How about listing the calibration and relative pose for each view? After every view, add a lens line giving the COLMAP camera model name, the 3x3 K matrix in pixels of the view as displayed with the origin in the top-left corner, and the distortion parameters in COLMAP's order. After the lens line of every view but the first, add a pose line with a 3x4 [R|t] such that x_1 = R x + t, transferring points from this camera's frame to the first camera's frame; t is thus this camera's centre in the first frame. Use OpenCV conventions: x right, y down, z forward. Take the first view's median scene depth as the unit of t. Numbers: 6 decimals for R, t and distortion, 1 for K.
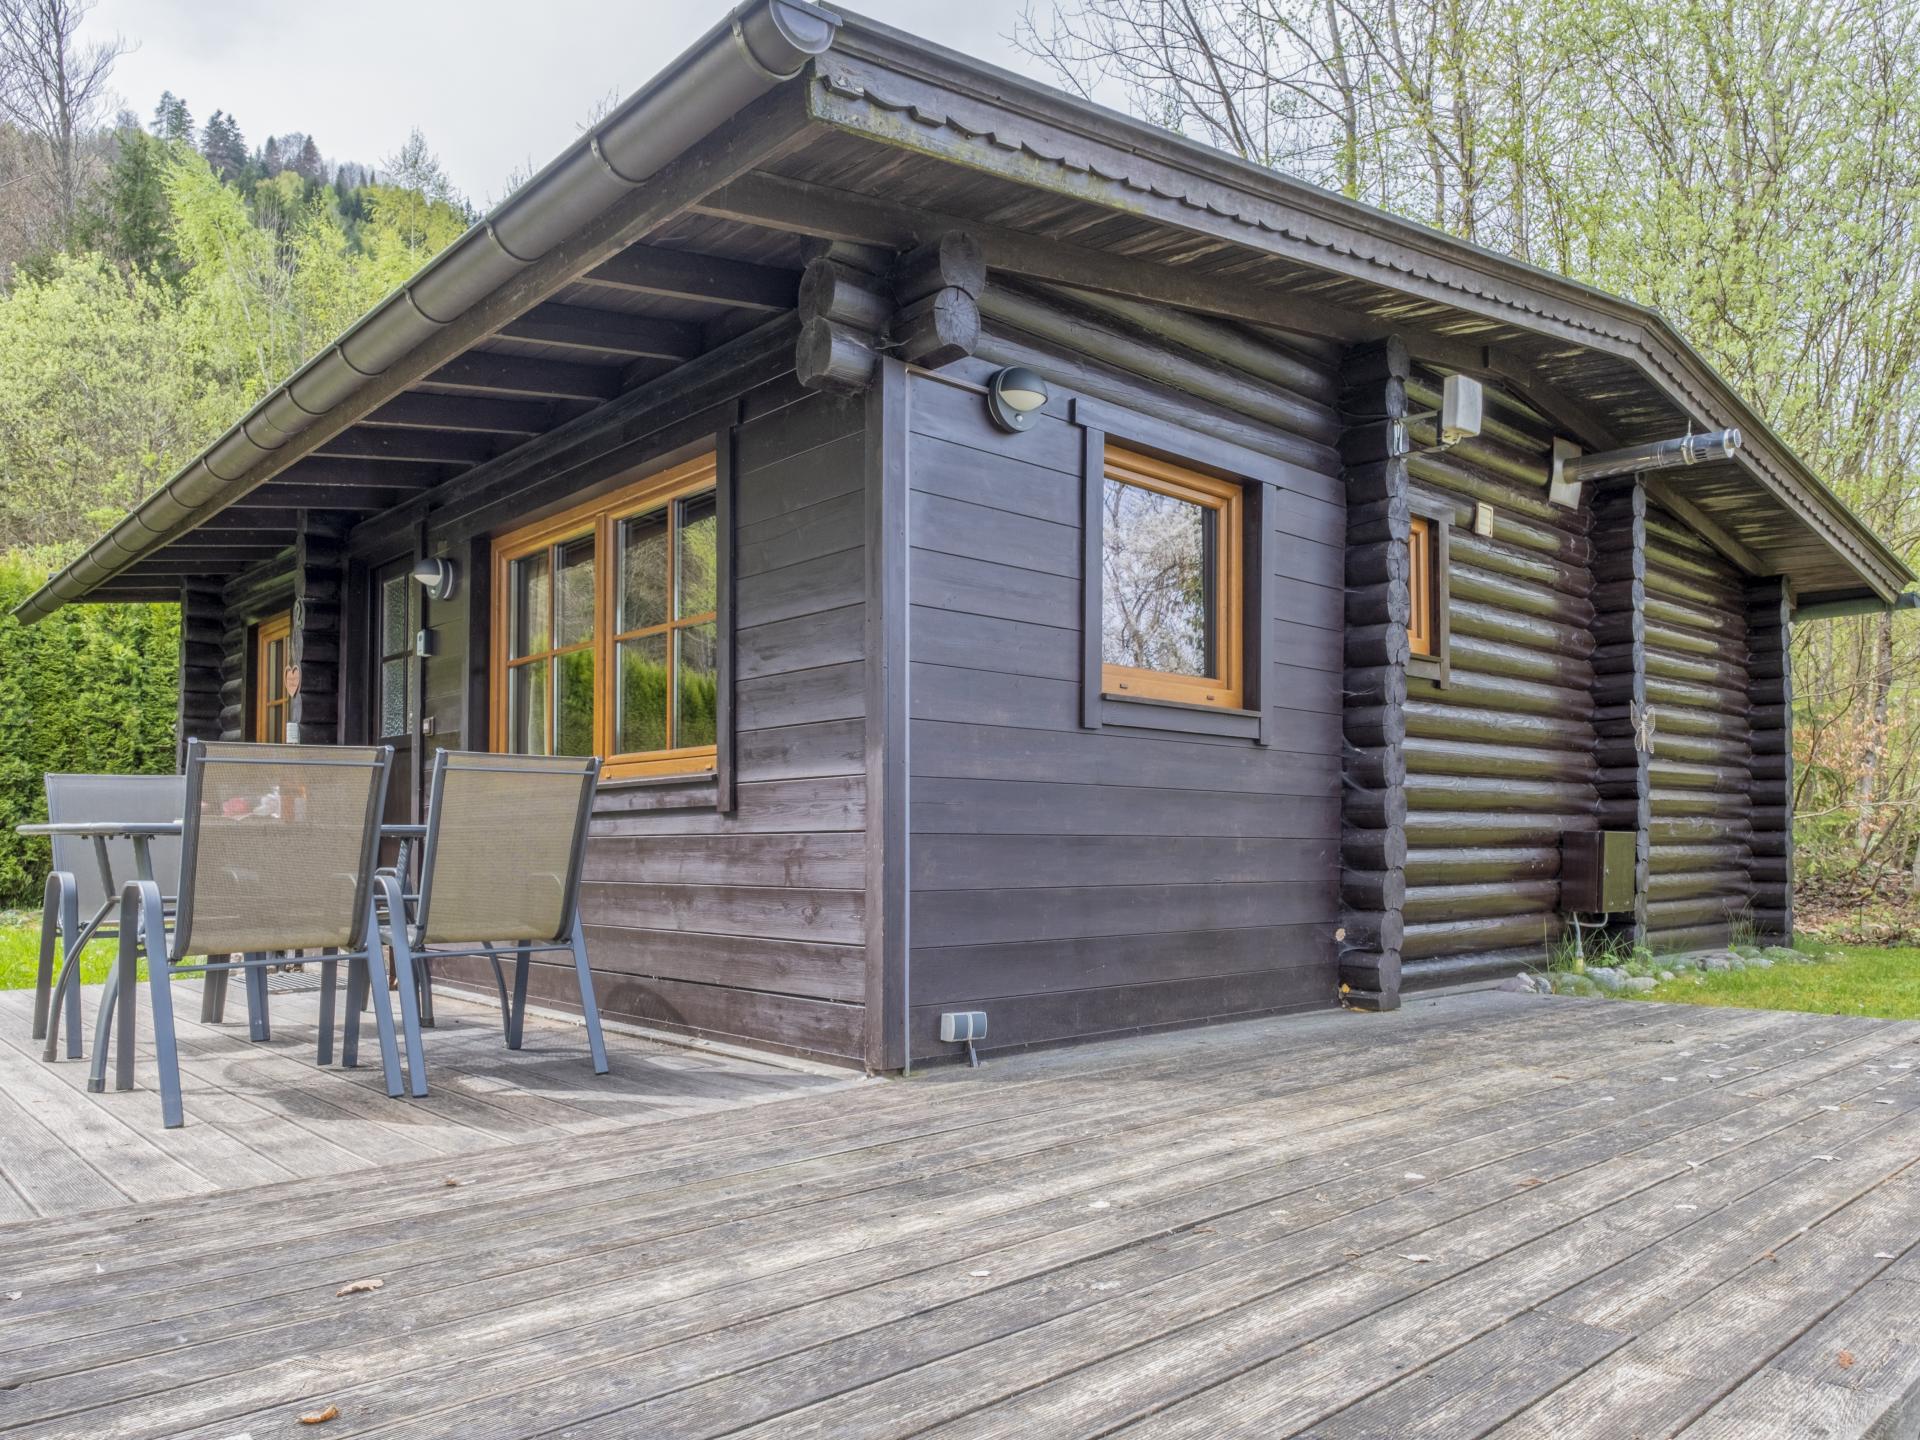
lens RADIAL K [[1334.5, 0, 961.9], [0, 1334.5, 803.3], [0, 0, 1]] dist [-0.001575, -0.000872]
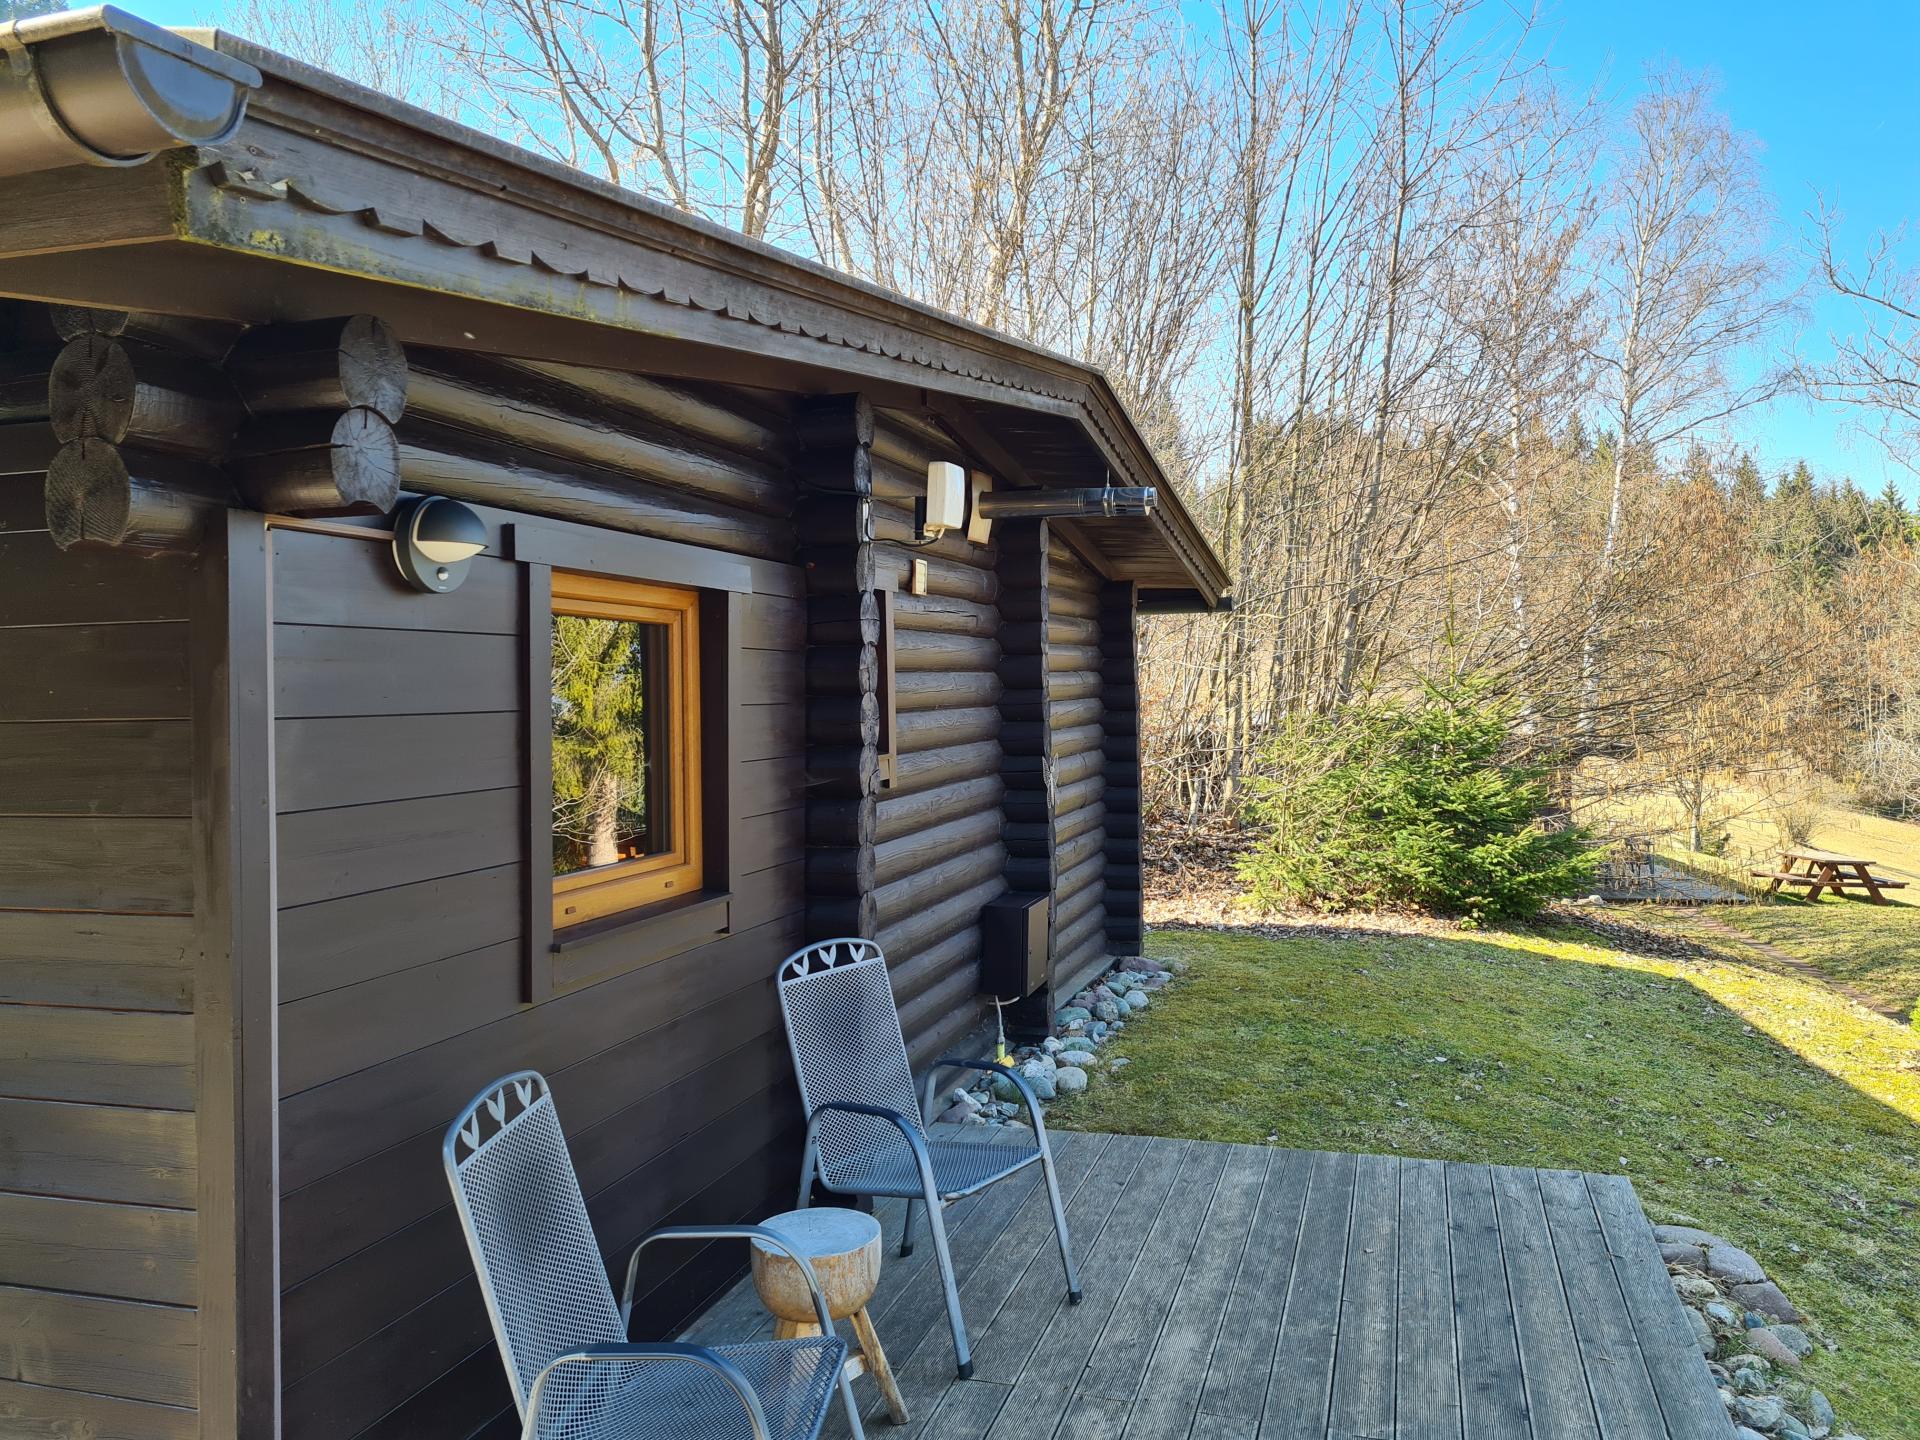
lens RADIAL K [[1462.0, 0, 961.3], [0, 1462.0, 678.3], [0, 0, 1]] dist [0.003296, 0.003068]
pose [[0.863223, -0.015649, 0.504580, -0.048237], [0.009836, 0.999851, 0.014183, -0.121276], [-0.504726, -0.007280, 0.863249, 0.128894]]
